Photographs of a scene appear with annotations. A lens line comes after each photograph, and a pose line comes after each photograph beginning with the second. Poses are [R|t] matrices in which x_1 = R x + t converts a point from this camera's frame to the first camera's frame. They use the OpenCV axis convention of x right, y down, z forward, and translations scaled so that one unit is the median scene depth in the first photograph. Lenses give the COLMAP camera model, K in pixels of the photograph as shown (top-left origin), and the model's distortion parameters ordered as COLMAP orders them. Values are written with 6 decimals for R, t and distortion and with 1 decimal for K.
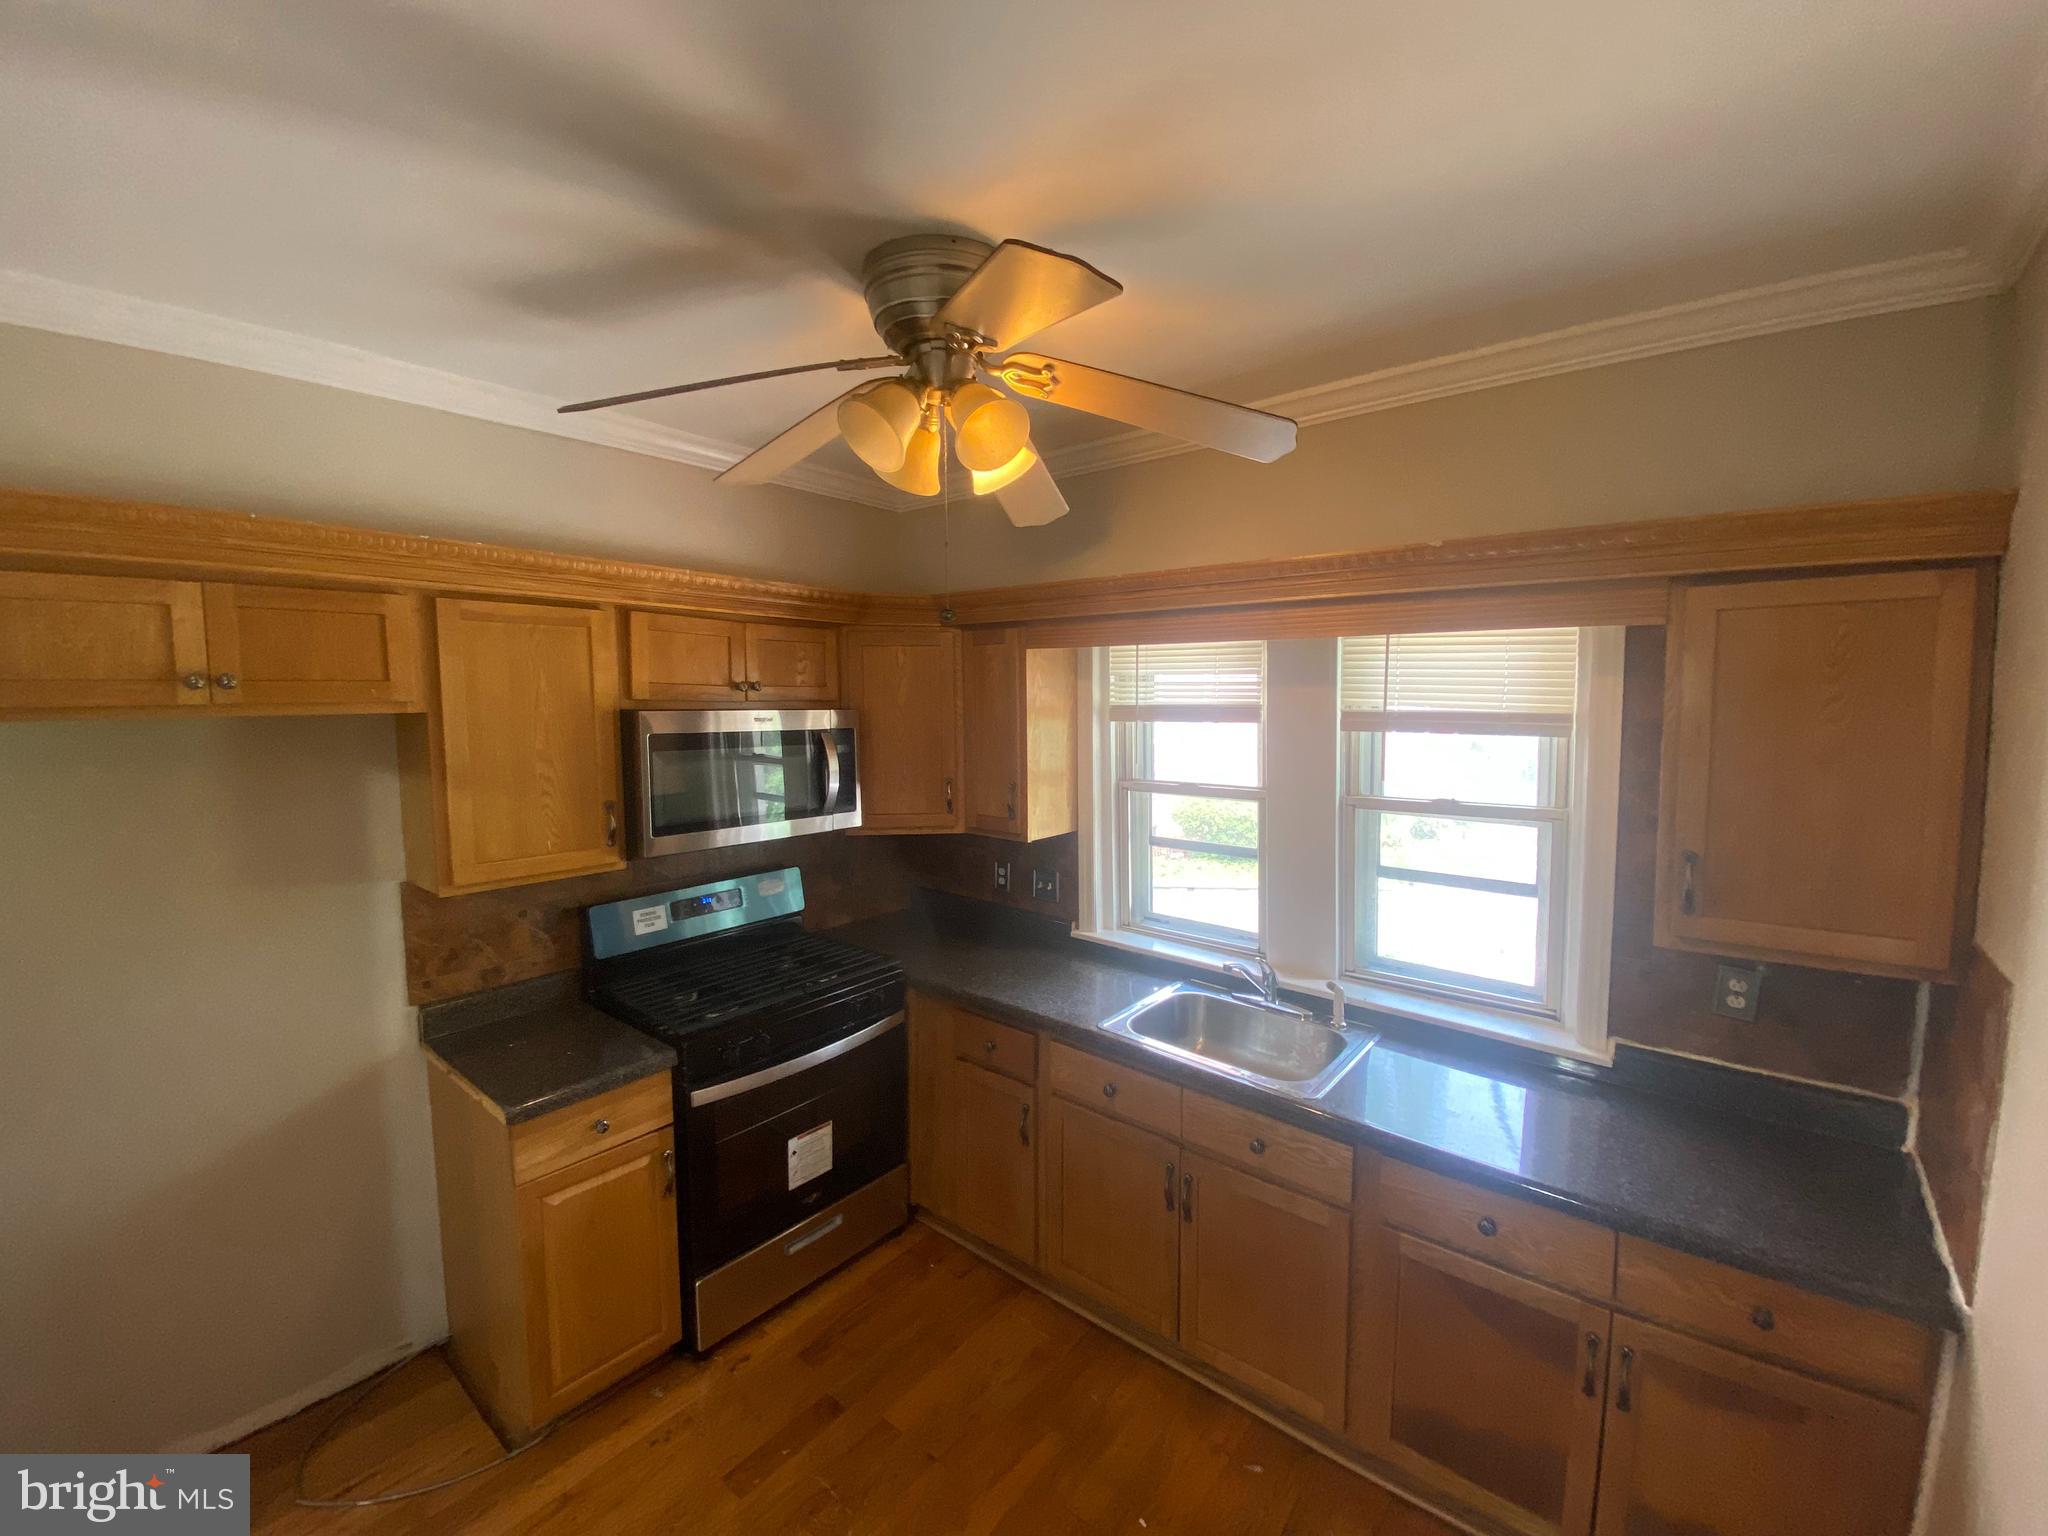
lens RADIAL K [[819.0, 0, 1034.8], [0, 819.0, 762.1], [0, 0, 1]] dist [0.012984, -0.016581]
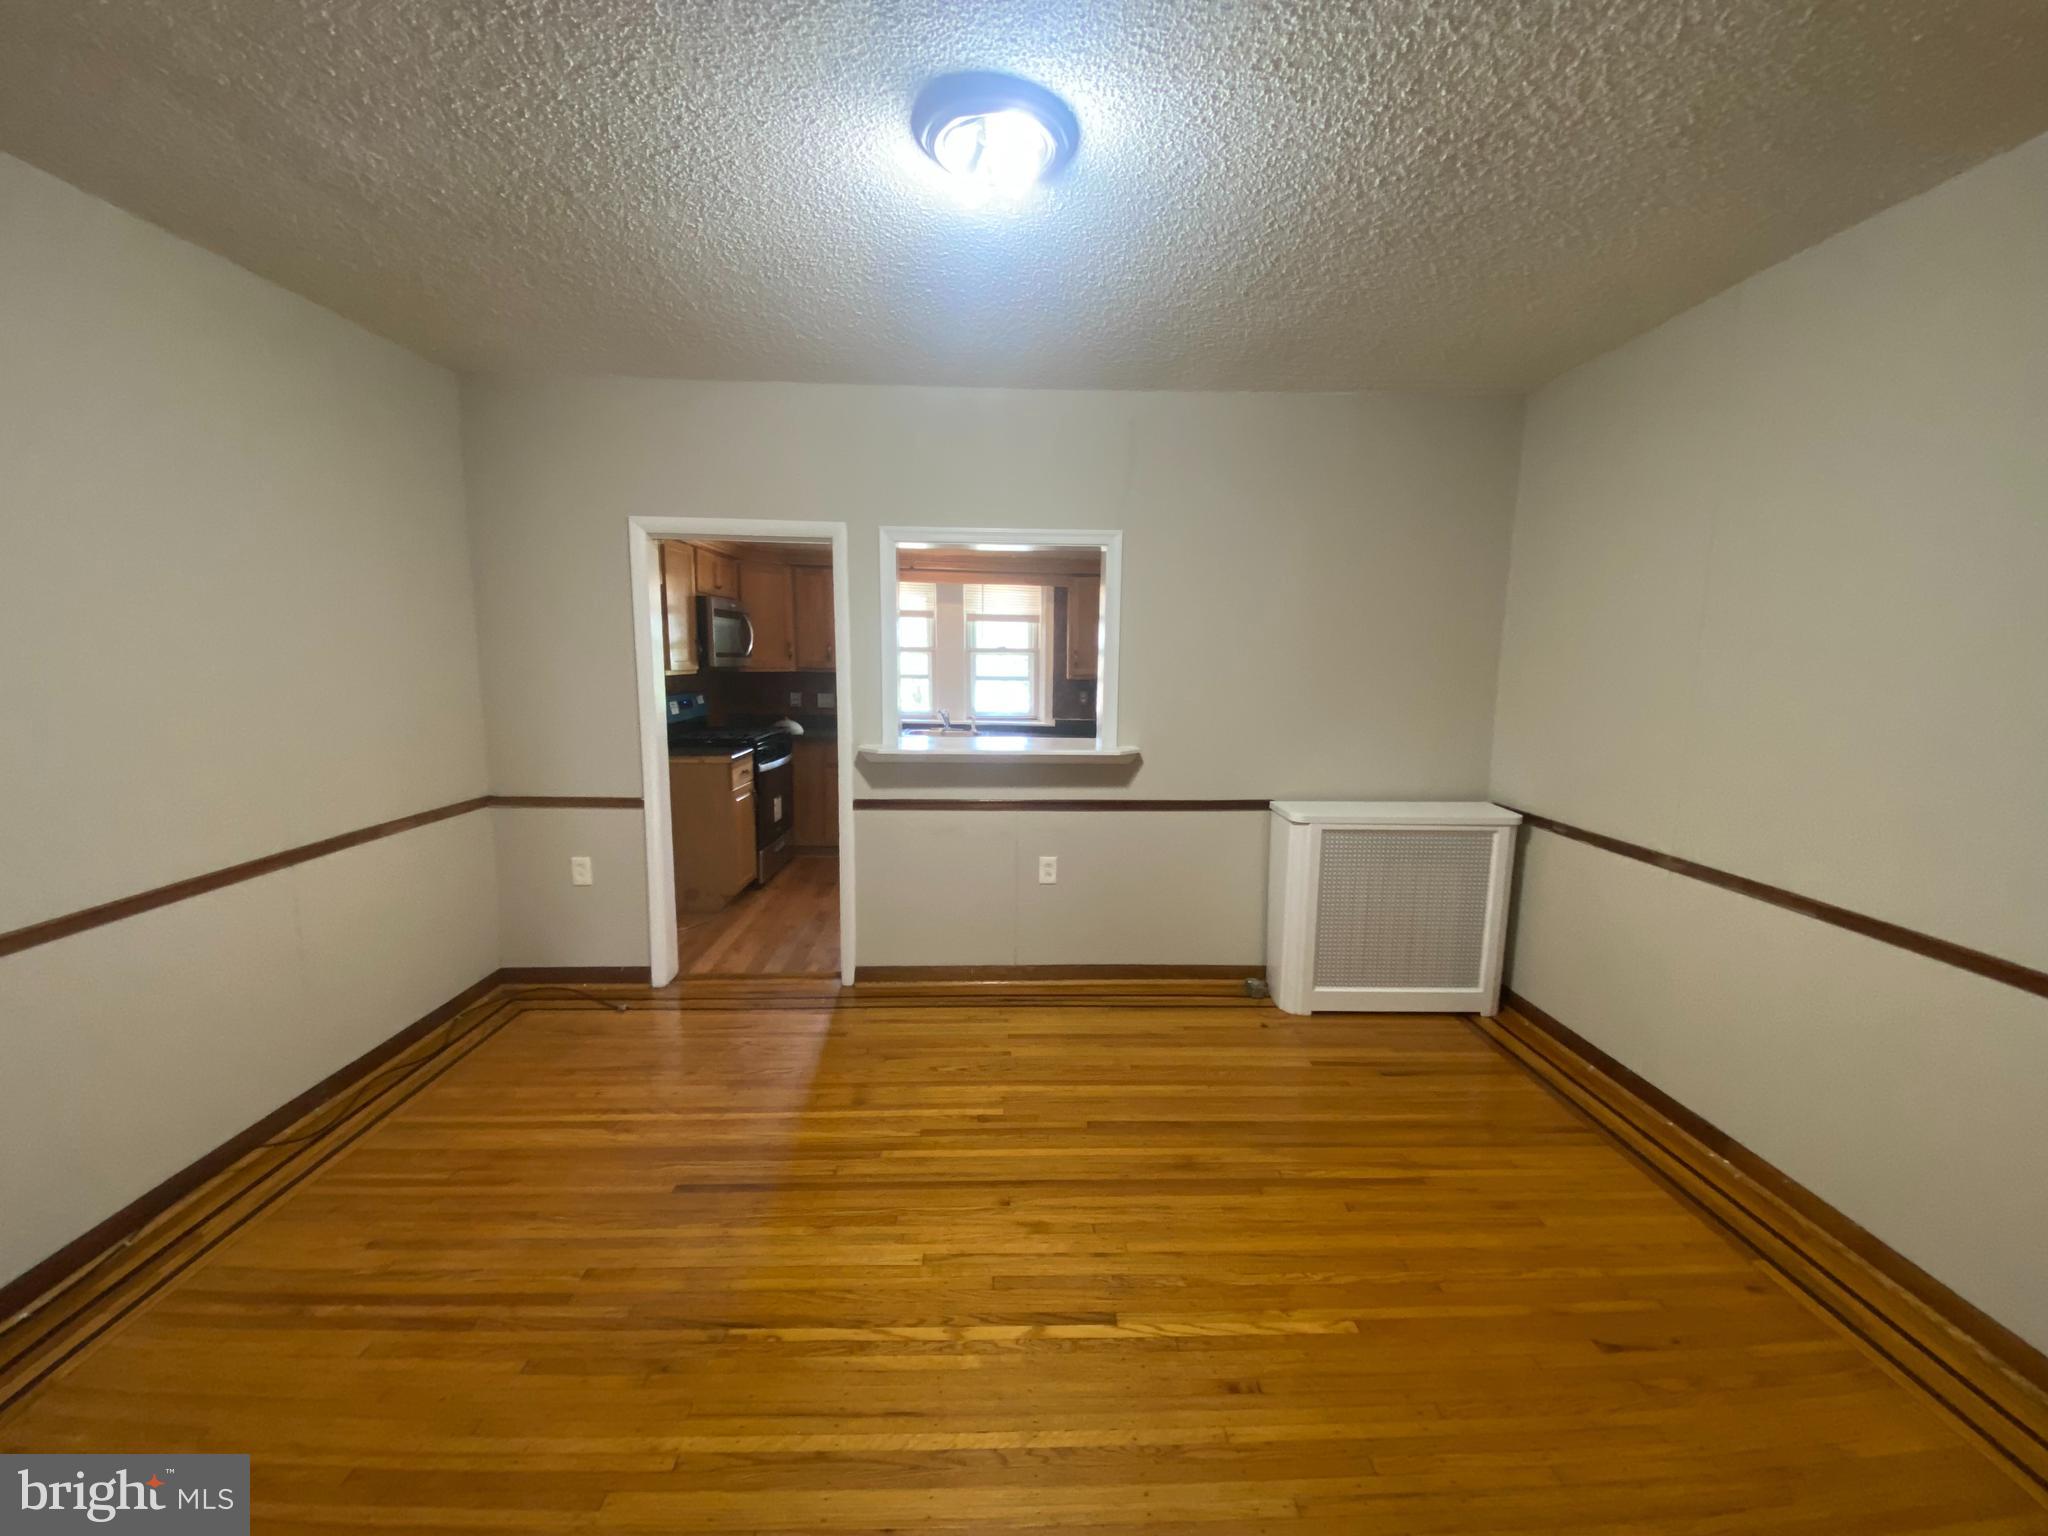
lens RADIAL K [[819.0, 0, 1034.8], [0, 819.0, 762.1], [0, 0, 1]] dist [0.012984, -0.016581]
pose [[0.739743, -0.075803, 0.668607, -1.296788], [0.037914, 0.996751, 0.071059, 0.243553], [-0.671821, -0.027215, 0.740213, -1.136158]]
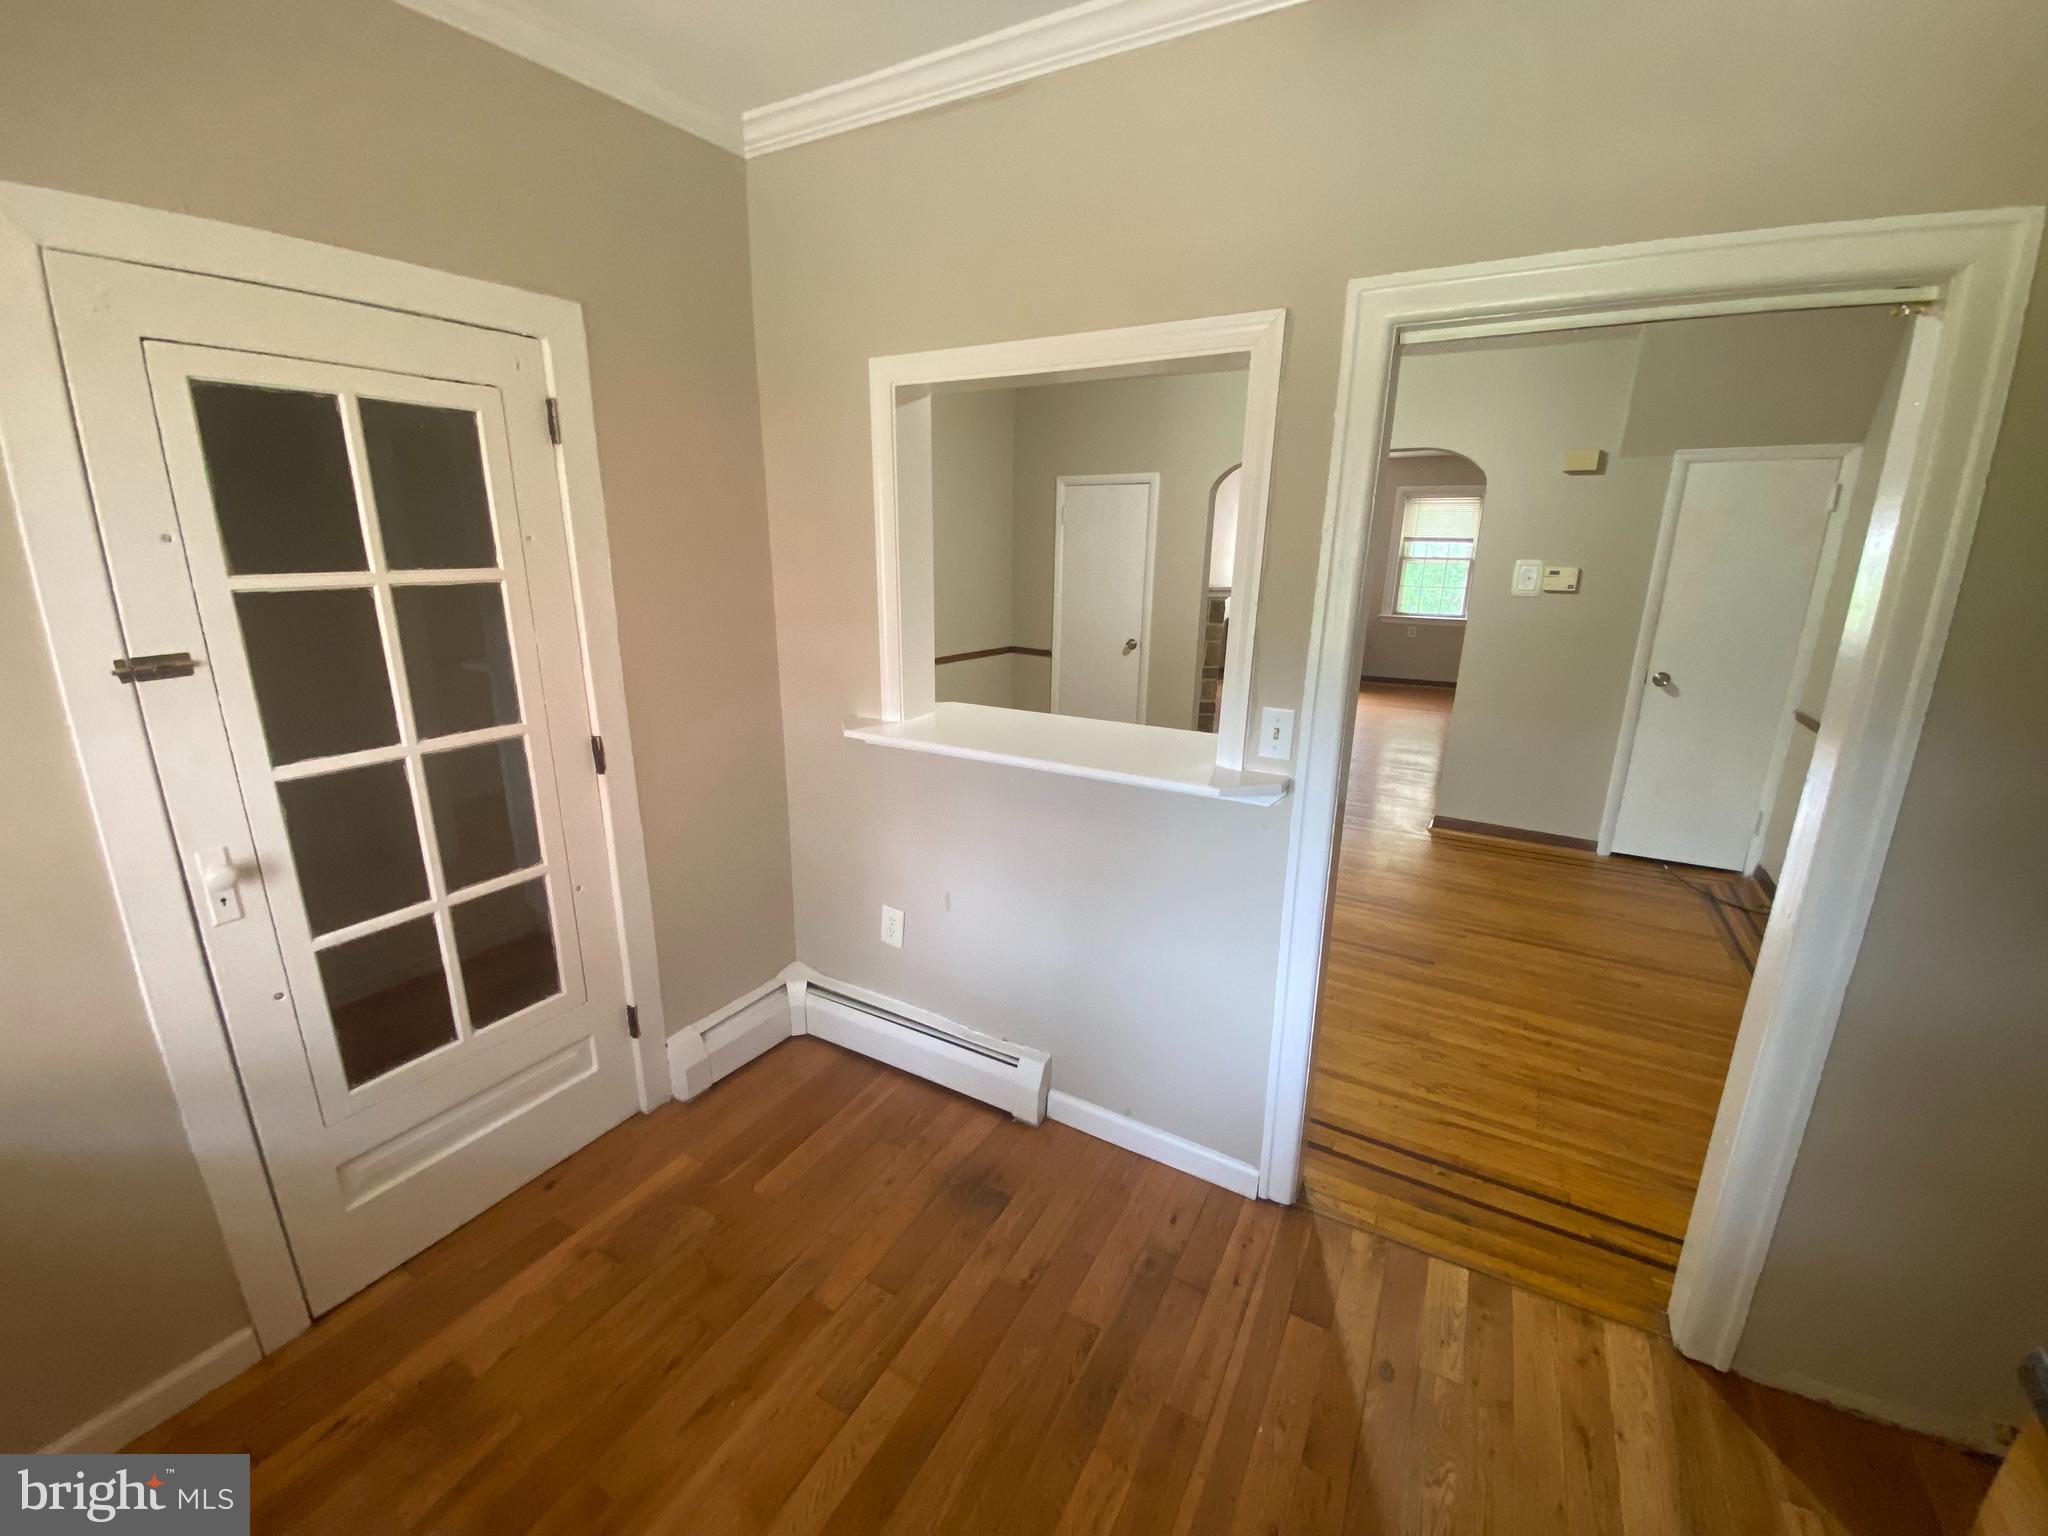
lens RADIAL K [[819.0, 0, 1034.8], [0, 819.0, 762.1], [0, 0, 1]] dist [0.012984, -0.016581]
pose [[-0.984637, 0.030696, -0.171894, -0.084333], [-0.029697, 0.940645, 0.338089, 0.033466], [0.172070, 0.338000, -0.925283, 0.948618]]
